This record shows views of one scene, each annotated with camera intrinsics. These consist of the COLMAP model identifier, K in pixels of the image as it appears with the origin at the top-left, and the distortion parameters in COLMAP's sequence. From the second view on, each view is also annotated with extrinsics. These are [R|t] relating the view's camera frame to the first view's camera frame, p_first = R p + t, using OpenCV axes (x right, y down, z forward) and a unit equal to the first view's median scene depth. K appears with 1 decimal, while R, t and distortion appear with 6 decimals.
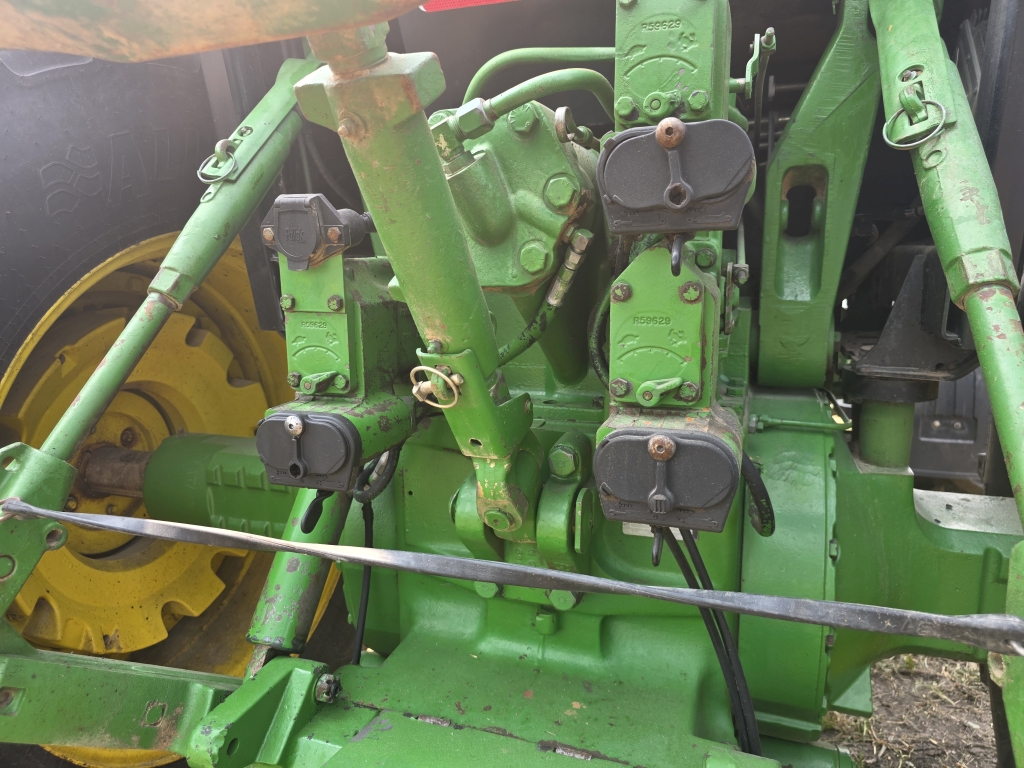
lens RADIAL K [[686.8, 0, 507.7], [0, 686.8, 377.7], [0, 0, 1]] dist [0.041695, -0.040491]
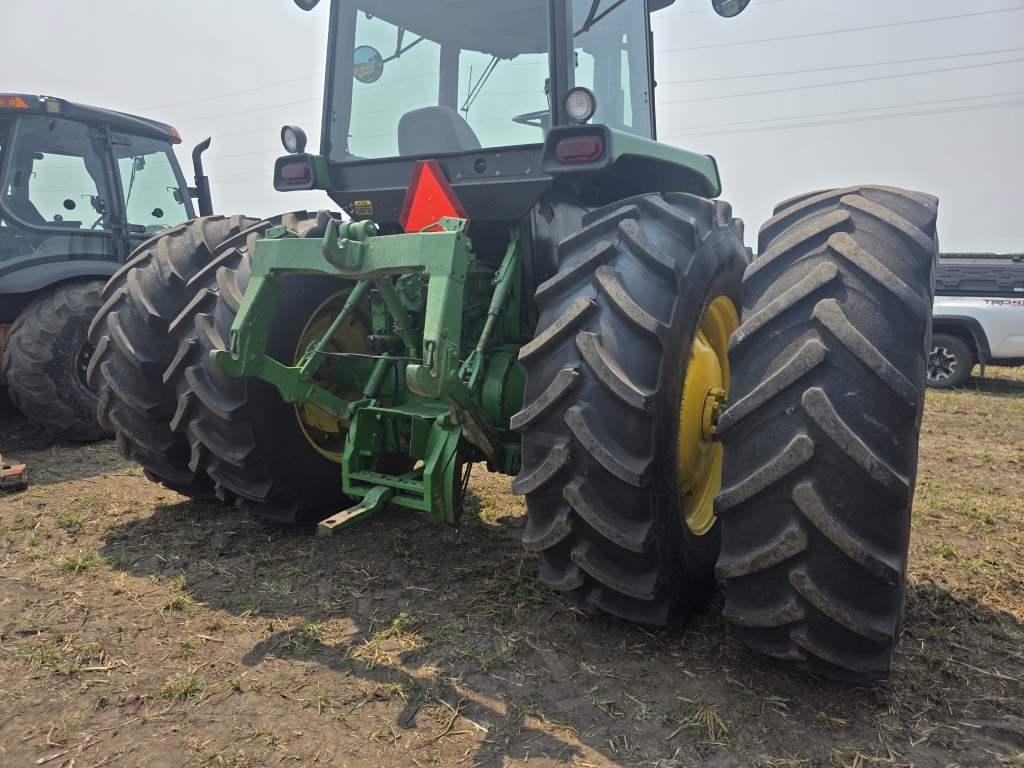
lens RADIAL K [[686.8, 0, 518.1], [0, 686.8, 383.0], [0, 0, 1]] dist [0.041695, -0.040491]
pose [[0.981231, 0.048270, -0.186699, 1.393297], [-0.048811, 0.998807, 0.001699, 0.279588], [0.186558, 0.007446, 0.982416, -3.060786]]
